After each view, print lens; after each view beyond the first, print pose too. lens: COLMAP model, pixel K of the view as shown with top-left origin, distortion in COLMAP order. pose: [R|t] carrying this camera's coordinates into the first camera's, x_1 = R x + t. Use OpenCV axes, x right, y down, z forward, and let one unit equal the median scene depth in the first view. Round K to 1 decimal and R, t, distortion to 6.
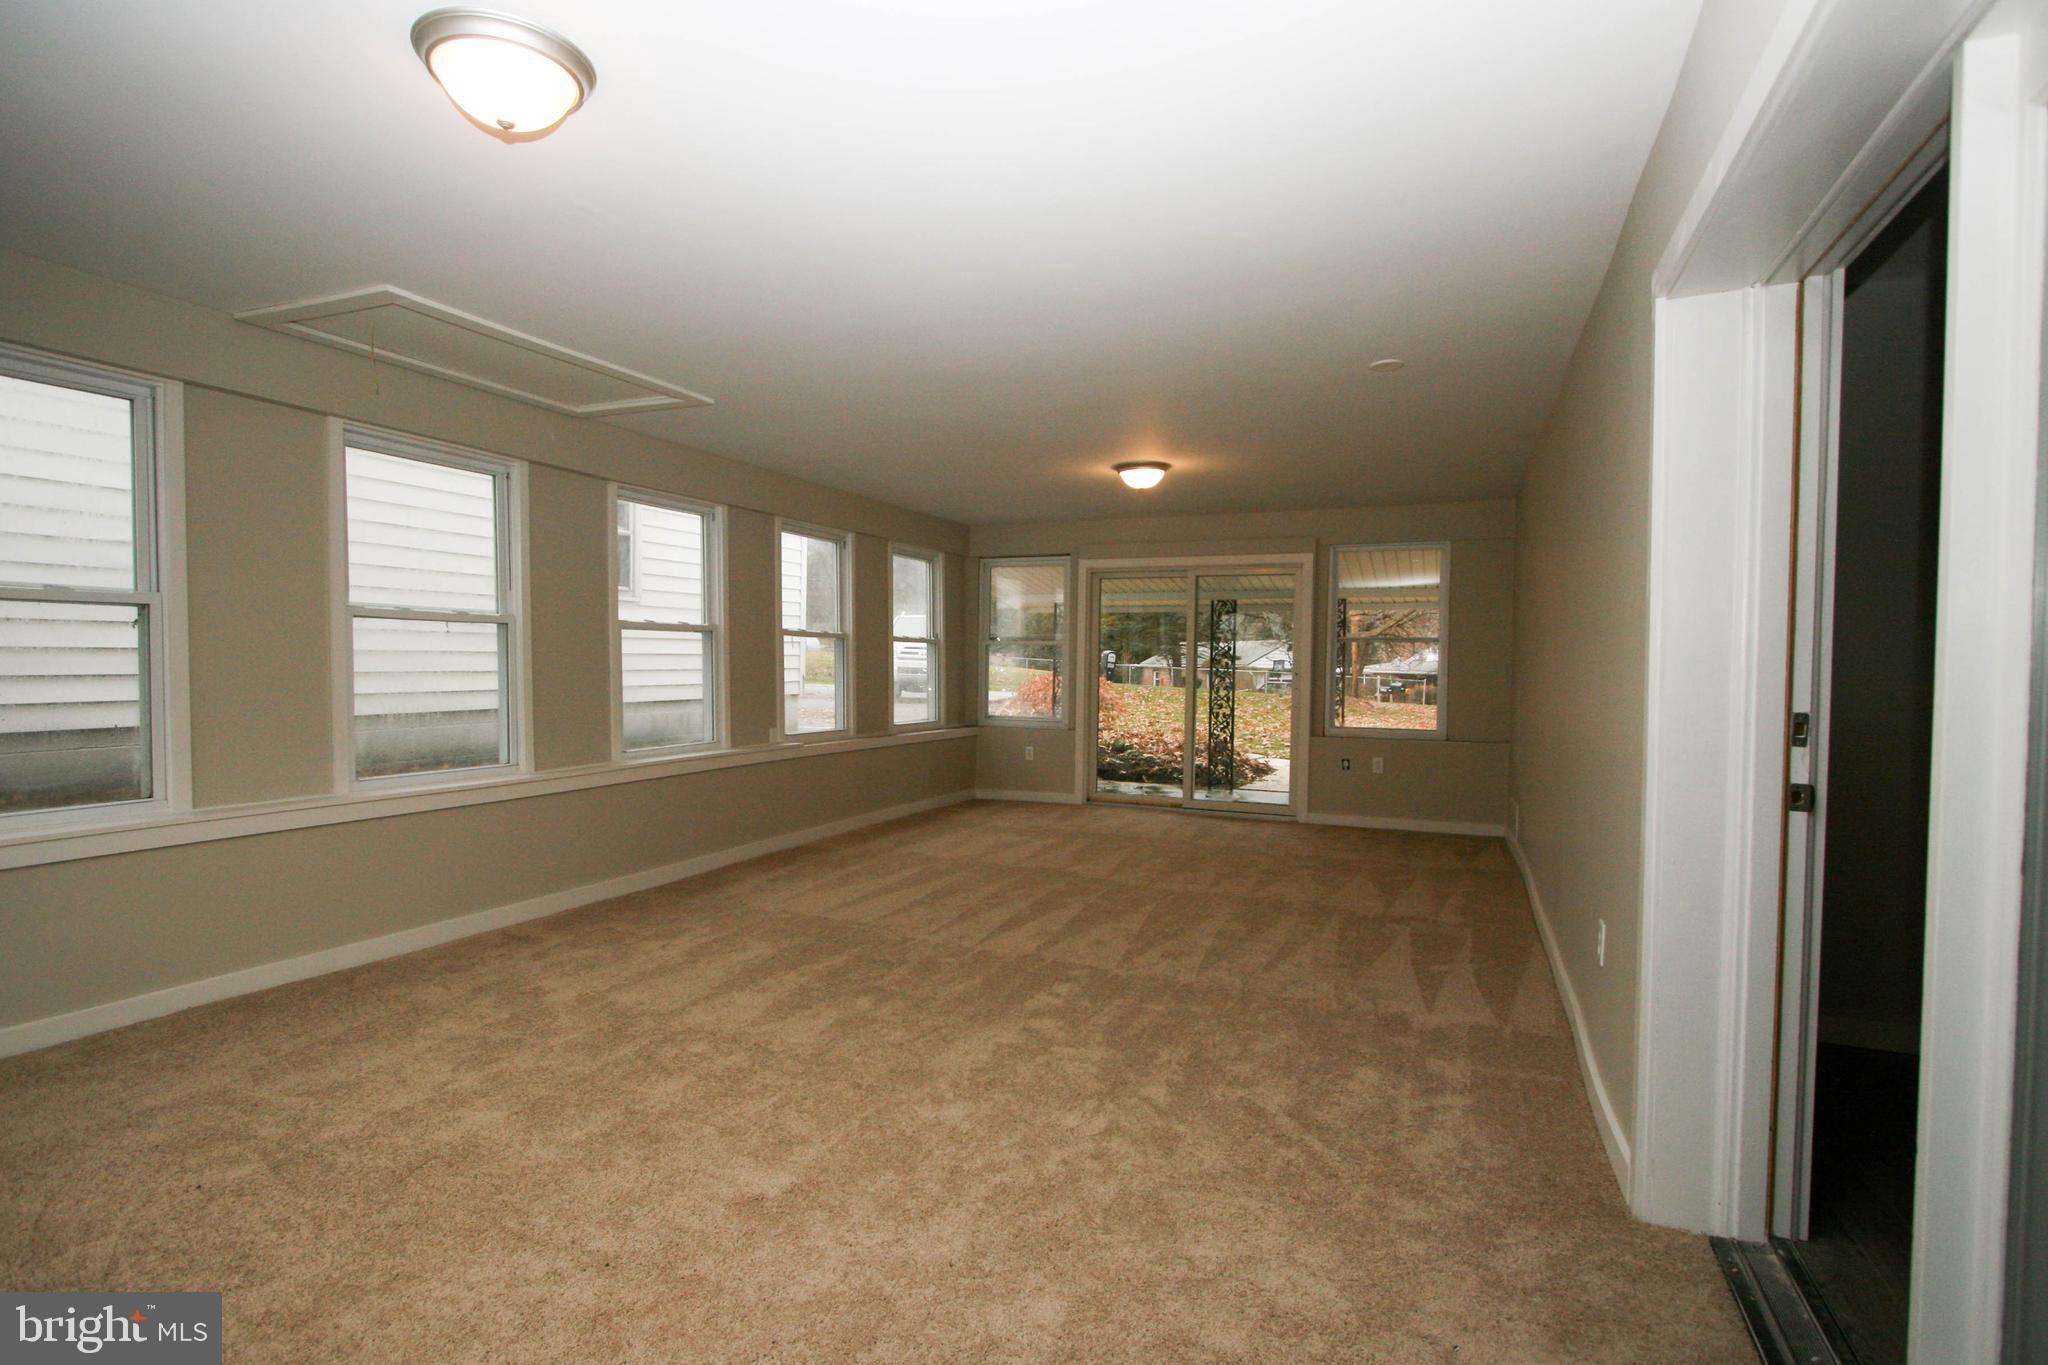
lens RADIAL K [[1025.5, 0, 1022.5], [0, 1025.5, 686.2], [0, 0, 1]] dist [-0.003801, 0.002520]
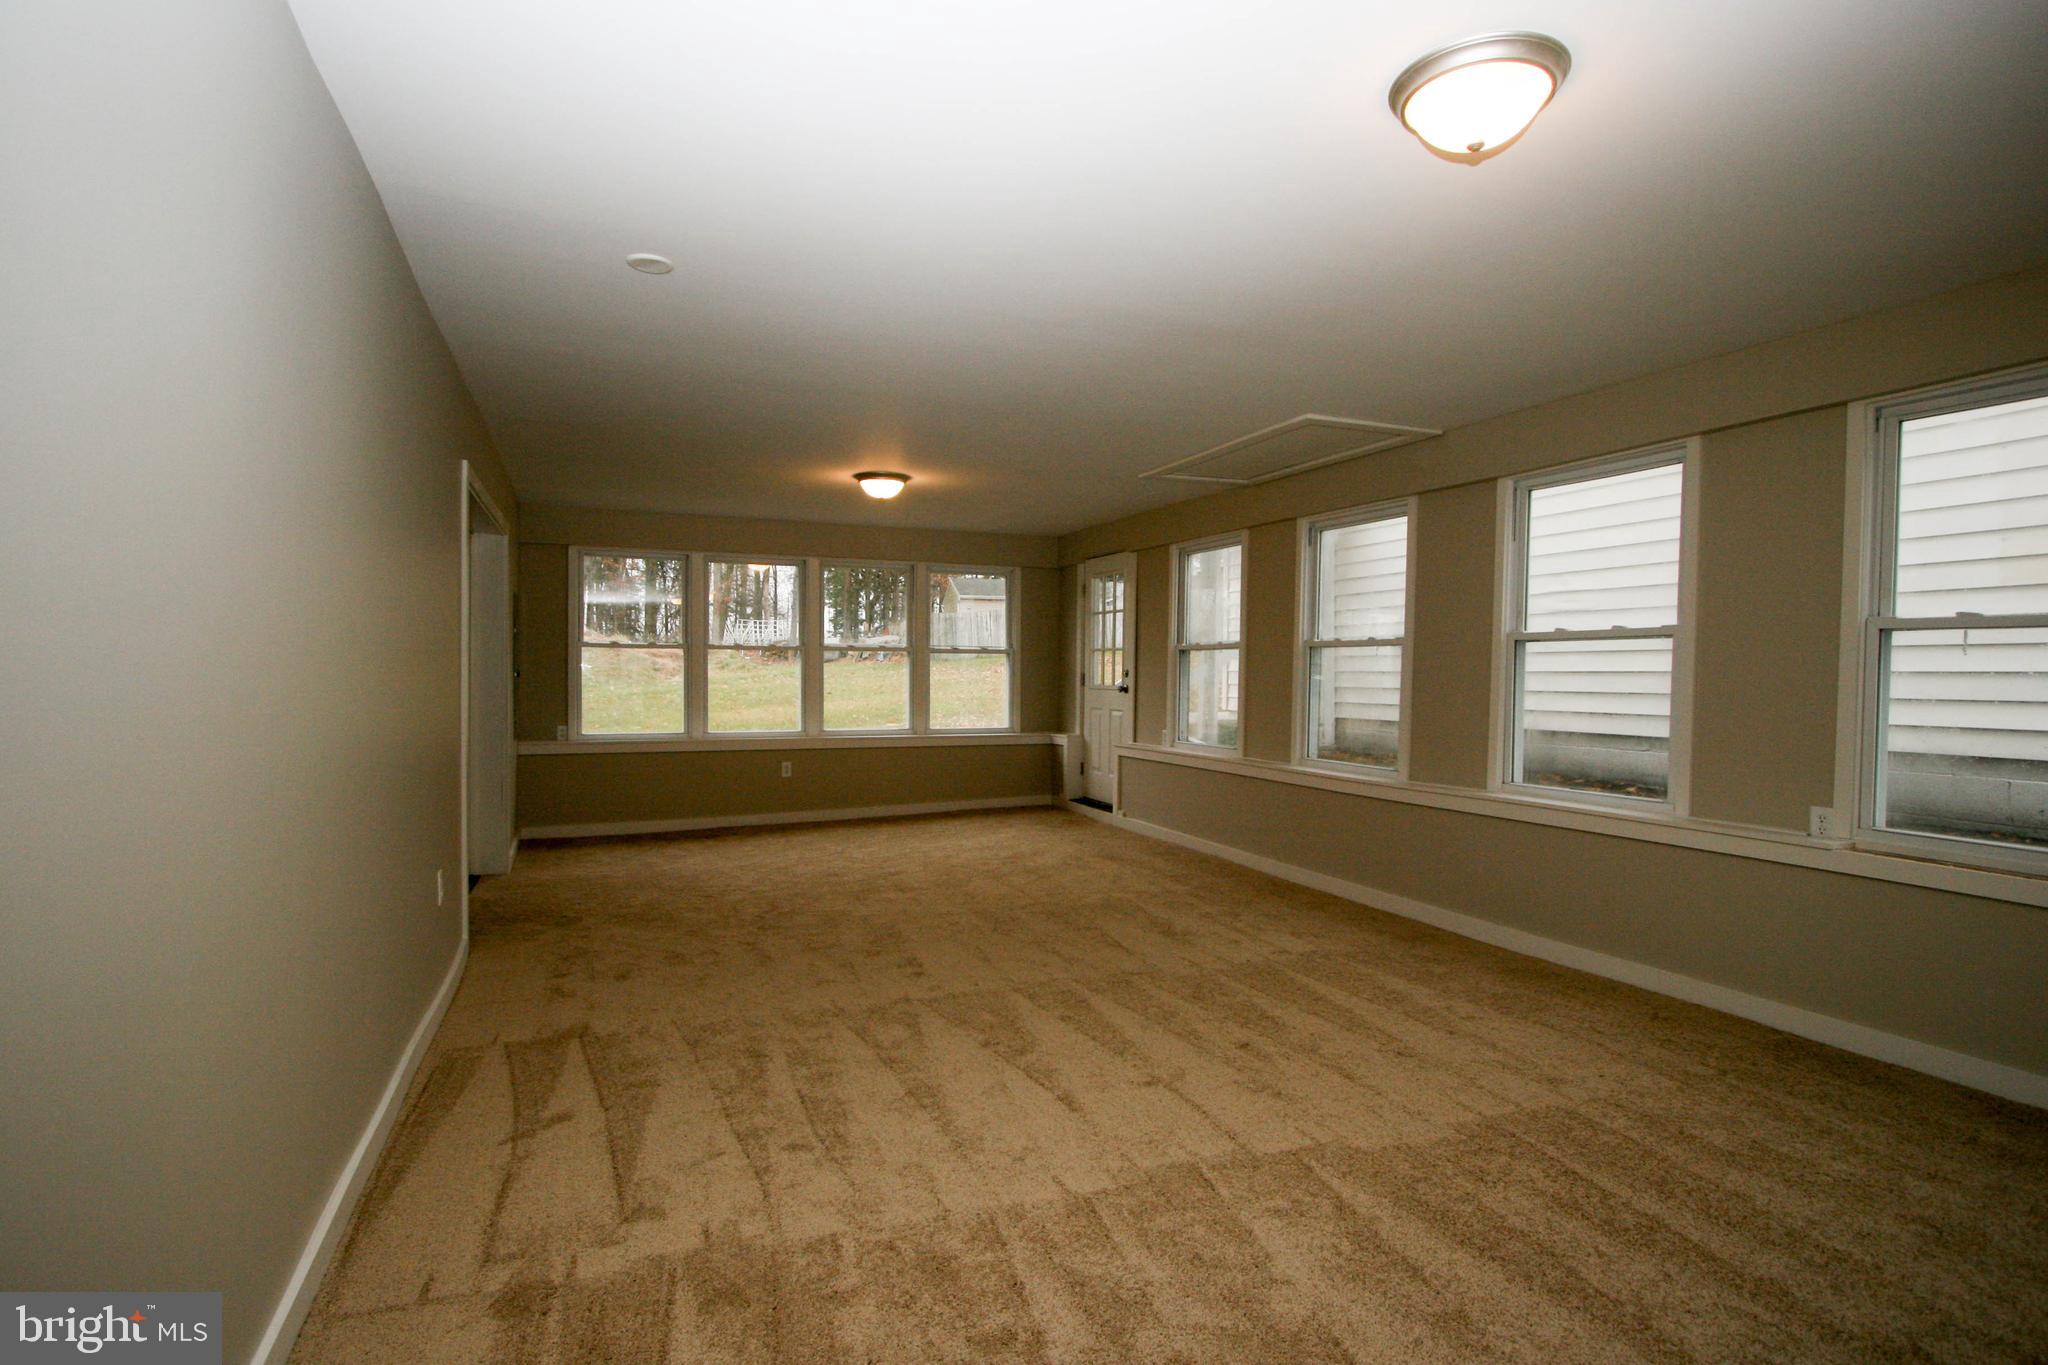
lens RADIAL K [[1025.5, 0, 1021.8], [0, 1025.5, 687.4], [0, 0, 1]] dist [-0.003801, 0.002520]
pose [[-0.702100, -0.002168, -0.712075, 0.480865], [-0.033481, 0.998990, 0.029971, -0.027640], [0.711291, 0.044884, -0.701463, 1.229974]]
